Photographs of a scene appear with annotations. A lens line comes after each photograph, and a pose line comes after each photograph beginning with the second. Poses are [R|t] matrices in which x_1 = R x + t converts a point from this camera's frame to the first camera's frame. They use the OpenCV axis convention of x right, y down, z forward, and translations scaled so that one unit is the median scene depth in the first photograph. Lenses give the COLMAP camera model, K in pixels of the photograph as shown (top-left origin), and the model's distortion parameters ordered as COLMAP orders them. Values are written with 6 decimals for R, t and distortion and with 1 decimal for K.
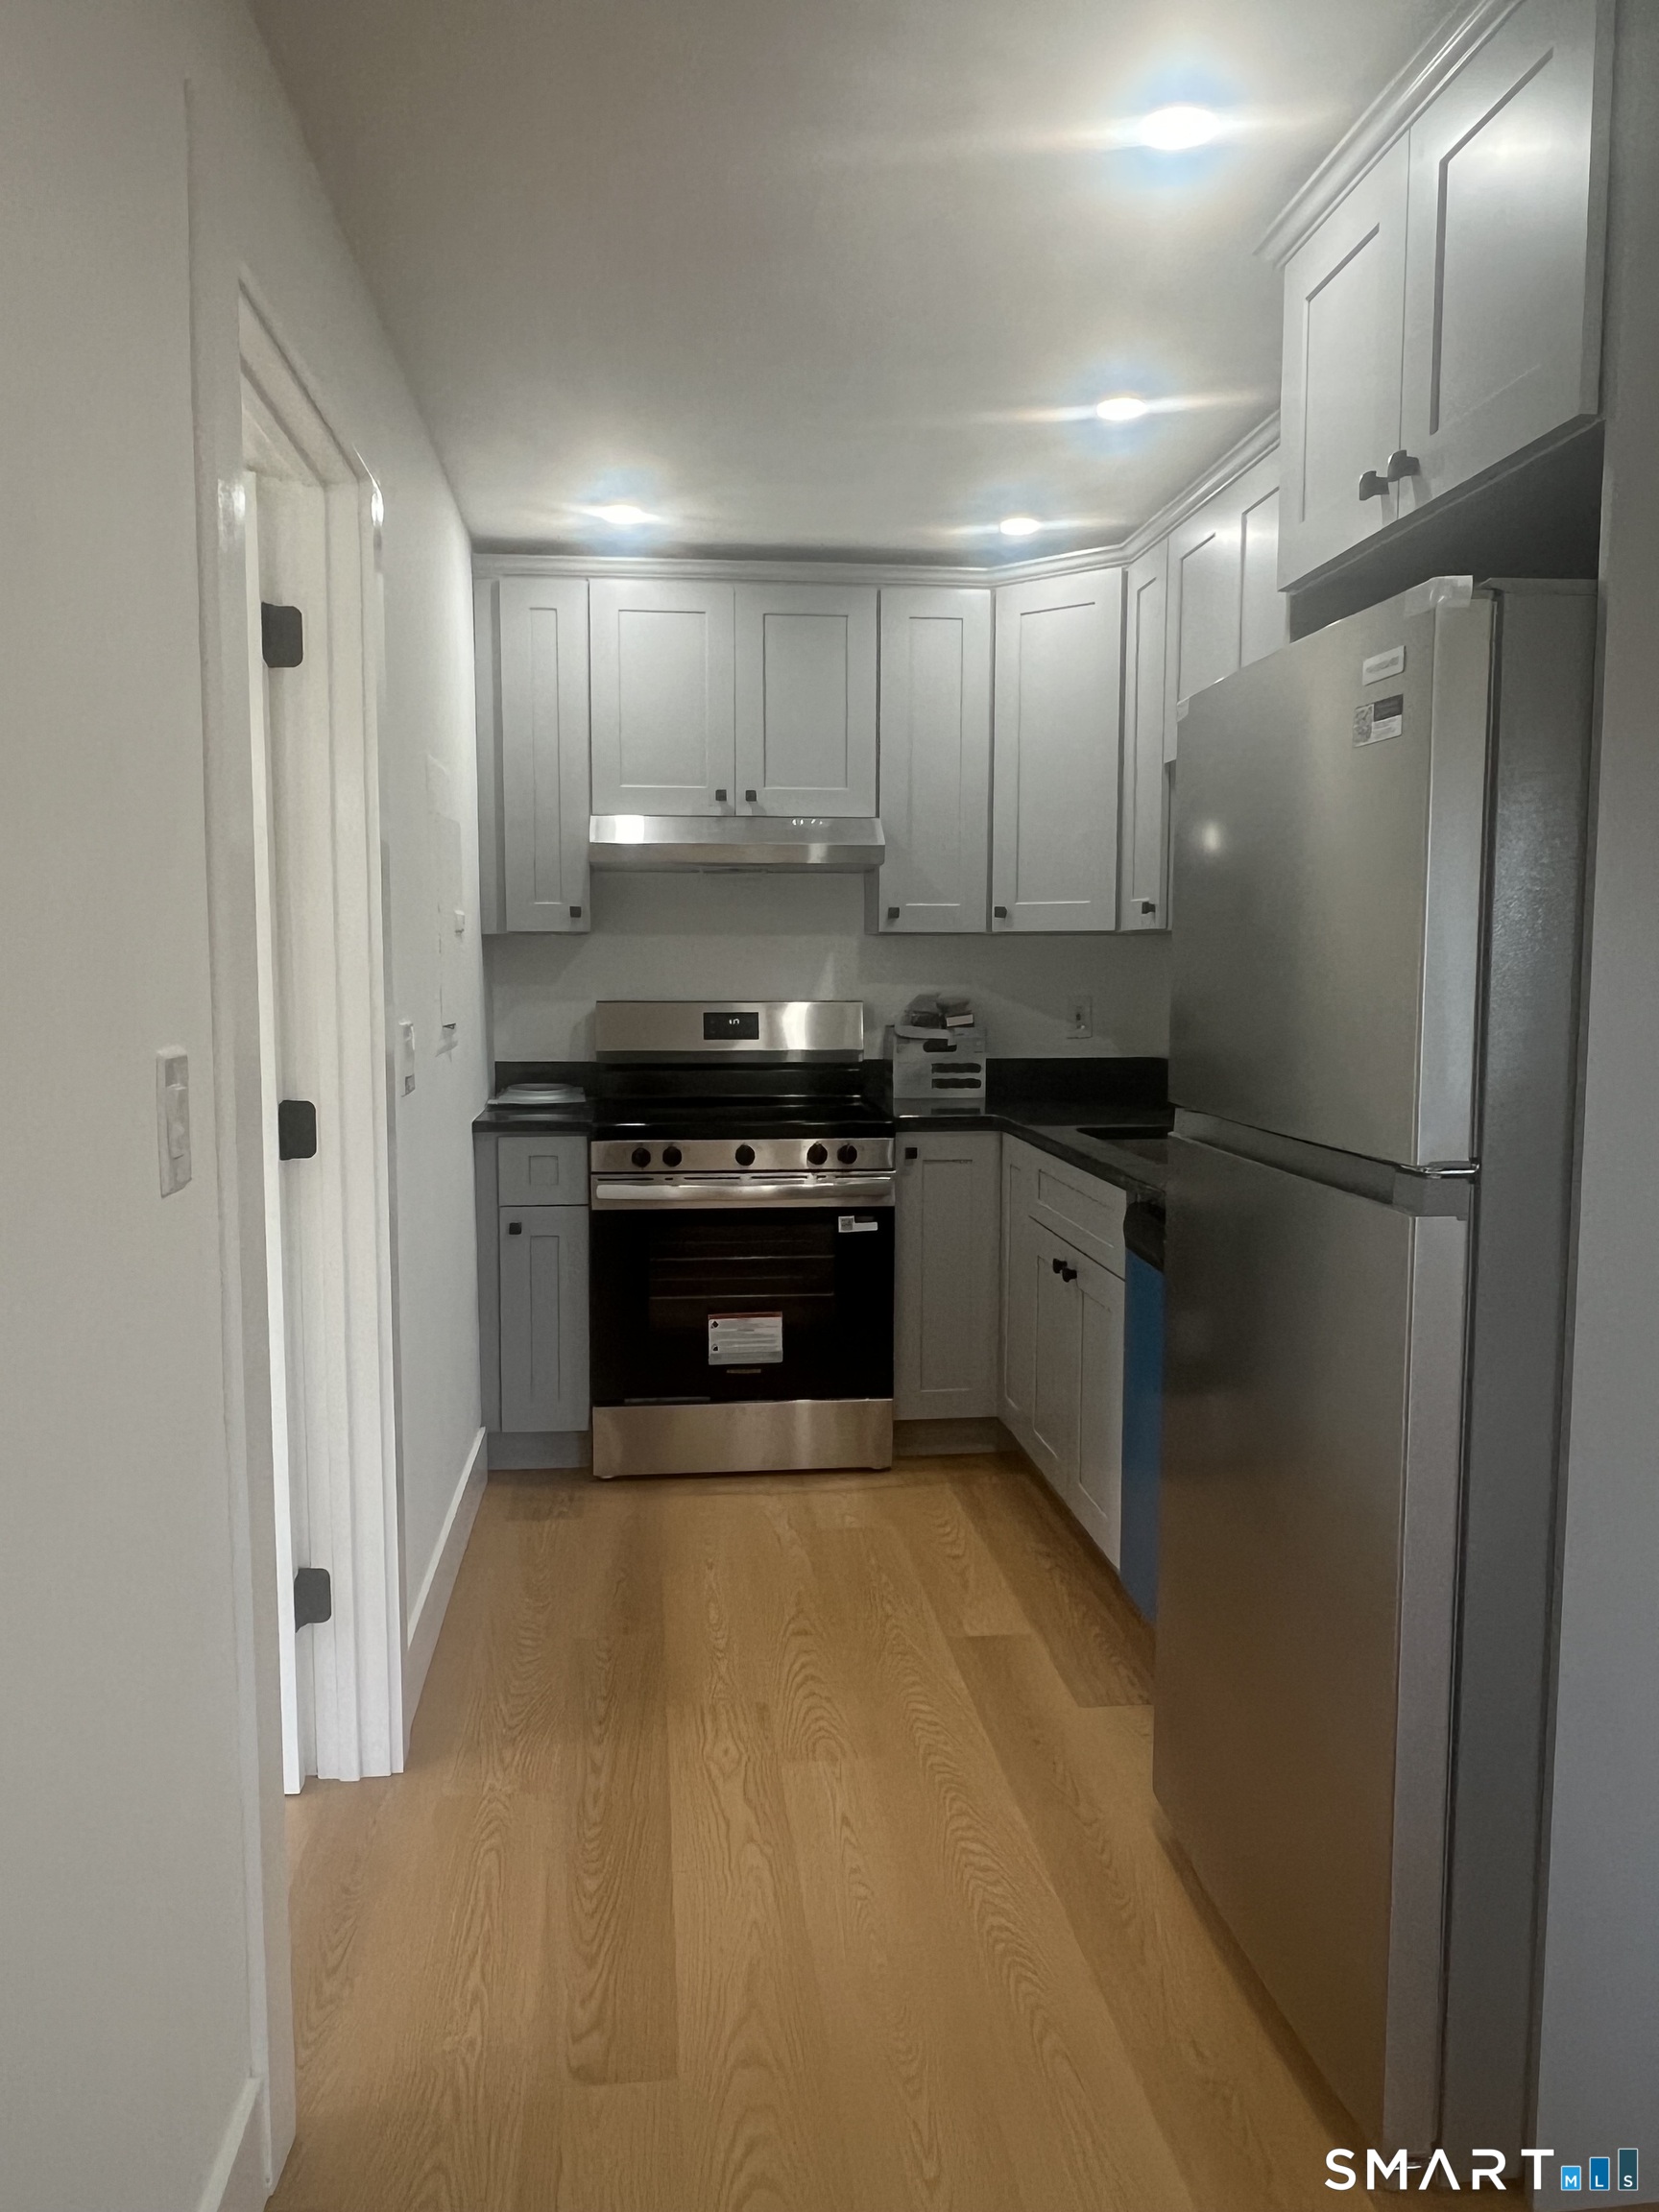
lens RADIAL K [[1590.1, 0, 829.5], [0, 1590.1, 1106.0], [0, 0, 1]] dist [0.005397, 0.000407]
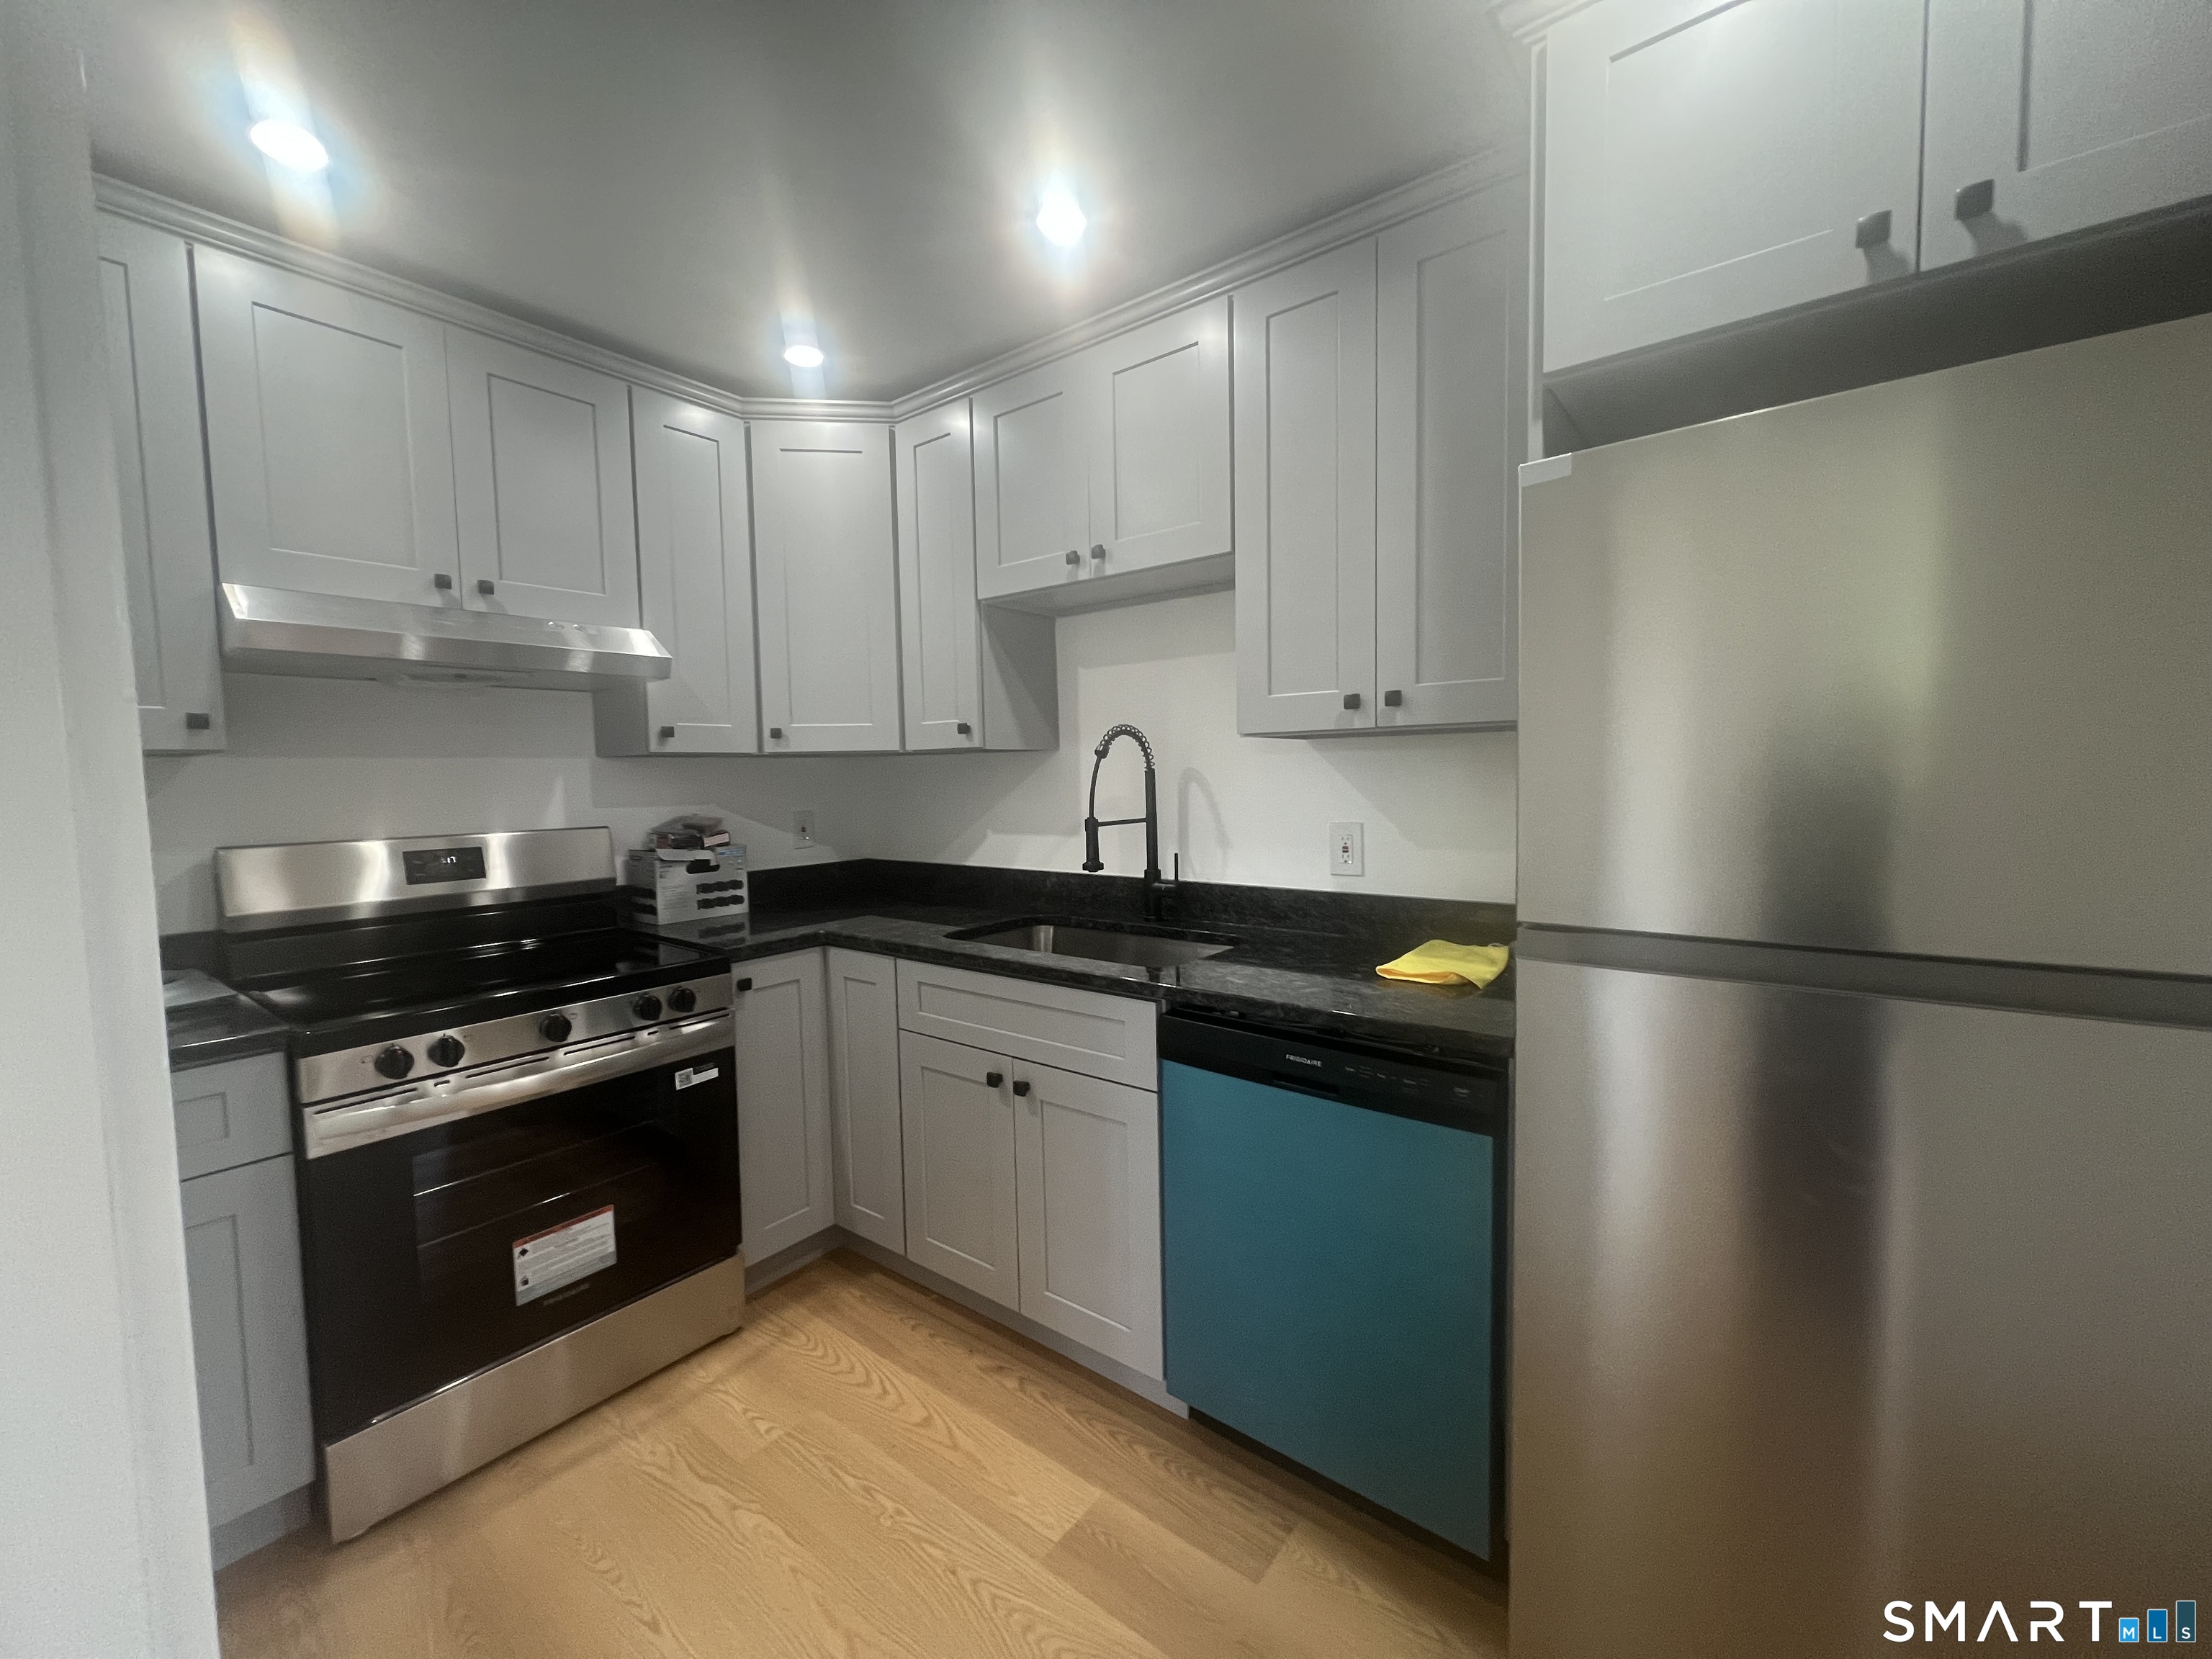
lens RADIAL K [[881.0, 0, 1098.7], [0, 881.0, 829.3], [0, 0, 1]] dist [-0.001749, 0.000005]
pose [[0.695210, -0.059880, 0.716308, -0.163969], [0.086388, 0.996261, -0.000560, -0.041964], [-0.713596, 0.062270, 0.697784, 0.461352]]
